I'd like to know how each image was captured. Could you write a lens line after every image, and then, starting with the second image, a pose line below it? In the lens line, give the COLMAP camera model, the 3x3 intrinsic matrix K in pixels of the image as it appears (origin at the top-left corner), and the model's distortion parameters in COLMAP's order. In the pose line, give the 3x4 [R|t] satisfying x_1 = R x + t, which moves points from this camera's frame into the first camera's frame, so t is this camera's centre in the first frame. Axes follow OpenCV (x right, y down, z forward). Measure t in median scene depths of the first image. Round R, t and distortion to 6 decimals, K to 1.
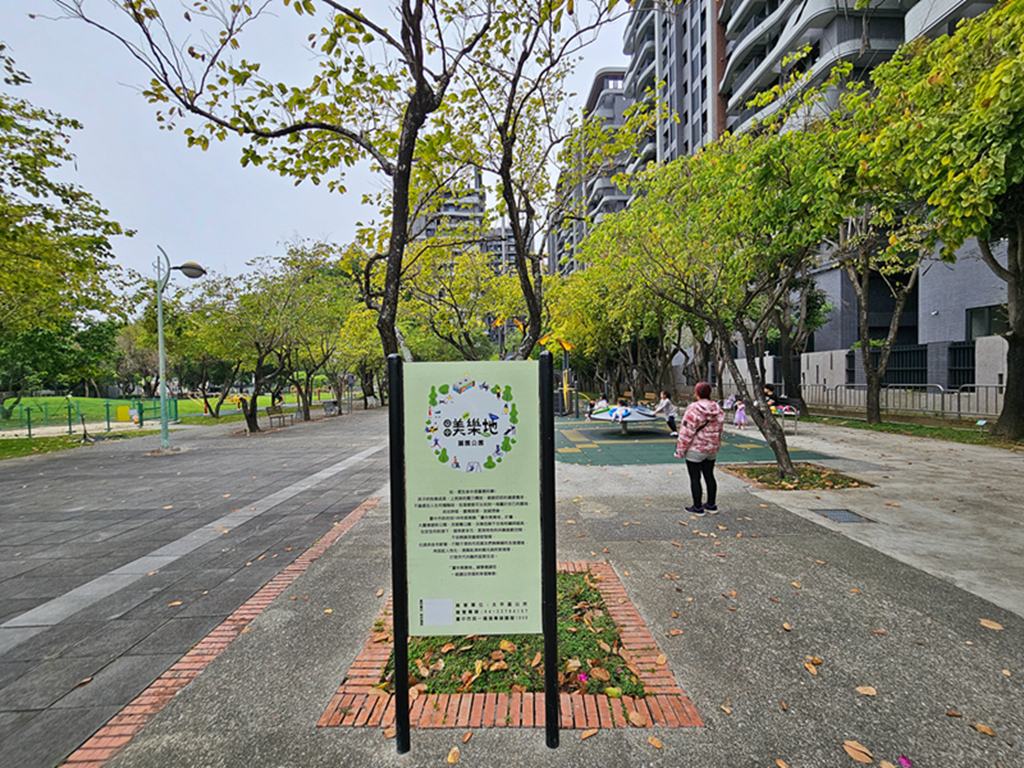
lens RADIAL K [[417.9, 0, 512.0], [0, 417.9, 384.0], [0, 0, 1]] dist [-0.001274, 0.000053]
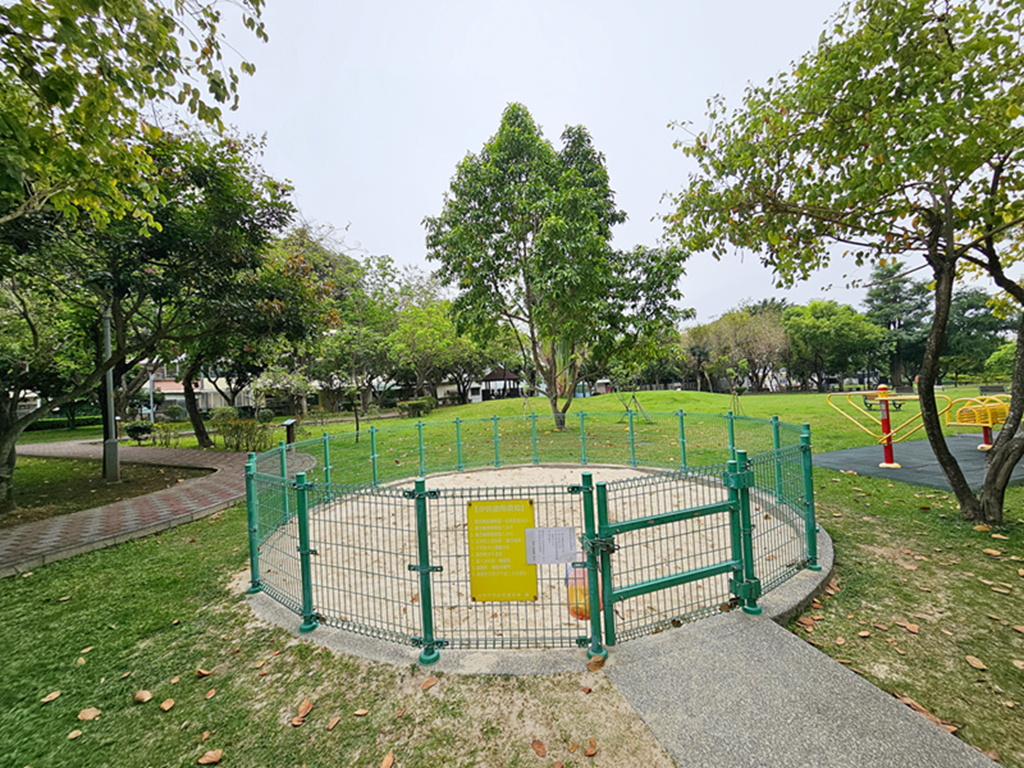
lens RADIAL K [[417.9, 0, 512.0], [0, 417.9, 384.0], [0, 0, 1]] dist [-0.001274, 0.000053]
pose [[0.313170, -0.005662, -0.949680, -0.153362], [0.025747, 0.999665, 0.002531, 0.001768], [0.949348, -0.025244, 0.313211, 0.186884]]
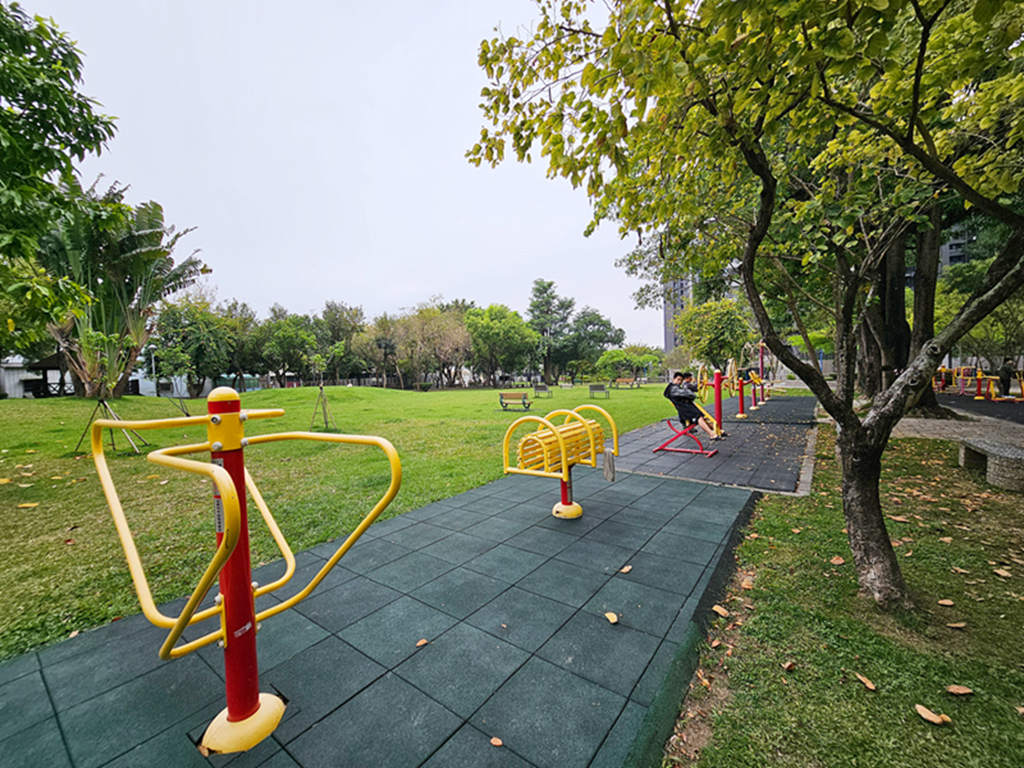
lens RADIAL K [[417.9, 0, 512.0], [0, 417.9, 384.0], [0, 0, 1]] dist [-0.001274, 0.000053]
pose [[0.819466, 0.011417, -0.573014, -0.187769], [0.003768, 0.999673, 0.025306, 0.003194], [0.573115, -0.022897, 0.819155, 0.279281]]
